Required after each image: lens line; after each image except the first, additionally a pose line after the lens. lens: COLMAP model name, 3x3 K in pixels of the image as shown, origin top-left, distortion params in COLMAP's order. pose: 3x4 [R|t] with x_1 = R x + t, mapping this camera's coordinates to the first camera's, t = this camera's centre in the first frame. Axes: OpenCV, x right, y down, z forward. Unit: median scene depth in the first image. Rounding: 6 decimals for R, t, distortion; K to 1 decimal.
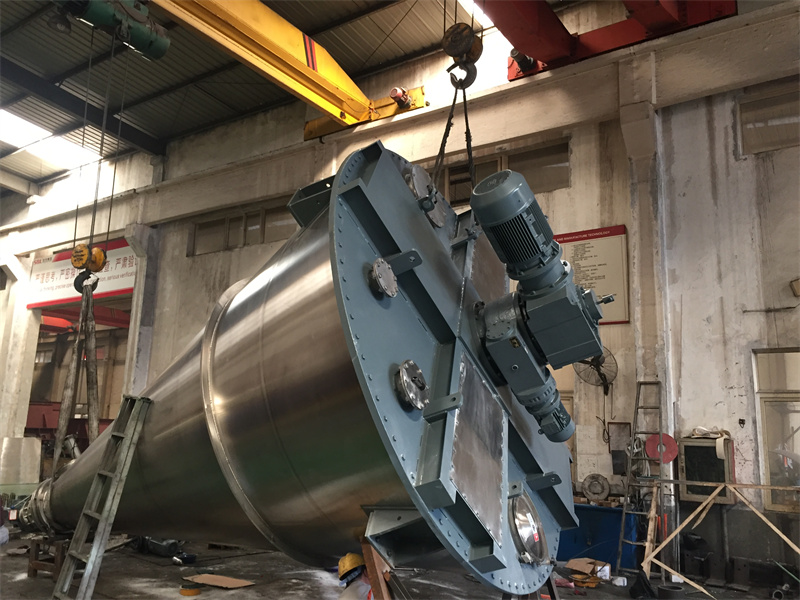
lens RADIAL K [[704.9, 0, 398.8], [0, 704.9, 300.7], [0, 0, 1]] dist [0.008700, -0.003920]
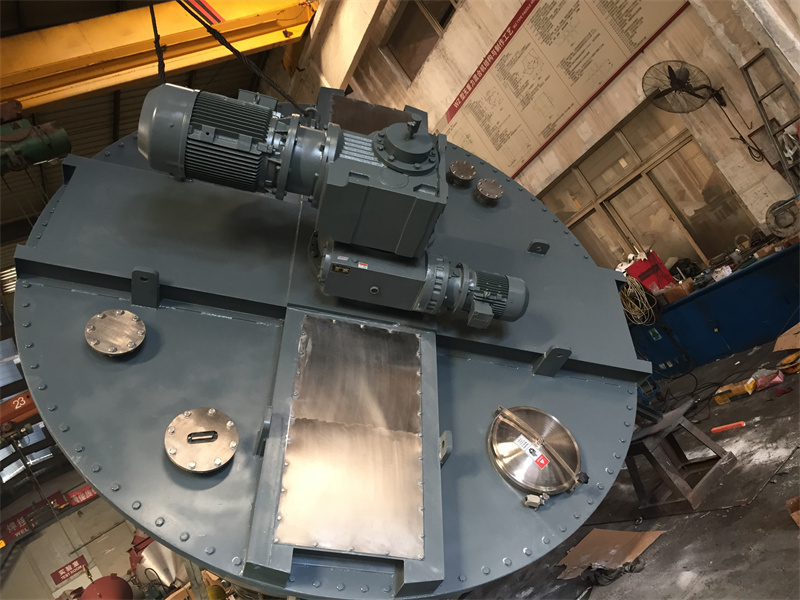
lens RADIAL K [[704.9, 0, 400.9], [0, 704.9, 300.5], [0, 0, 1]] dist [0.008700, -0.003920]
pose [[0.715881, -0.553802, -0.425227, 0.266955], [0.629133, 0.775762, 0.048834, 0.047682], [0.302830, -0.302484, 0.903768, 0.204651]]
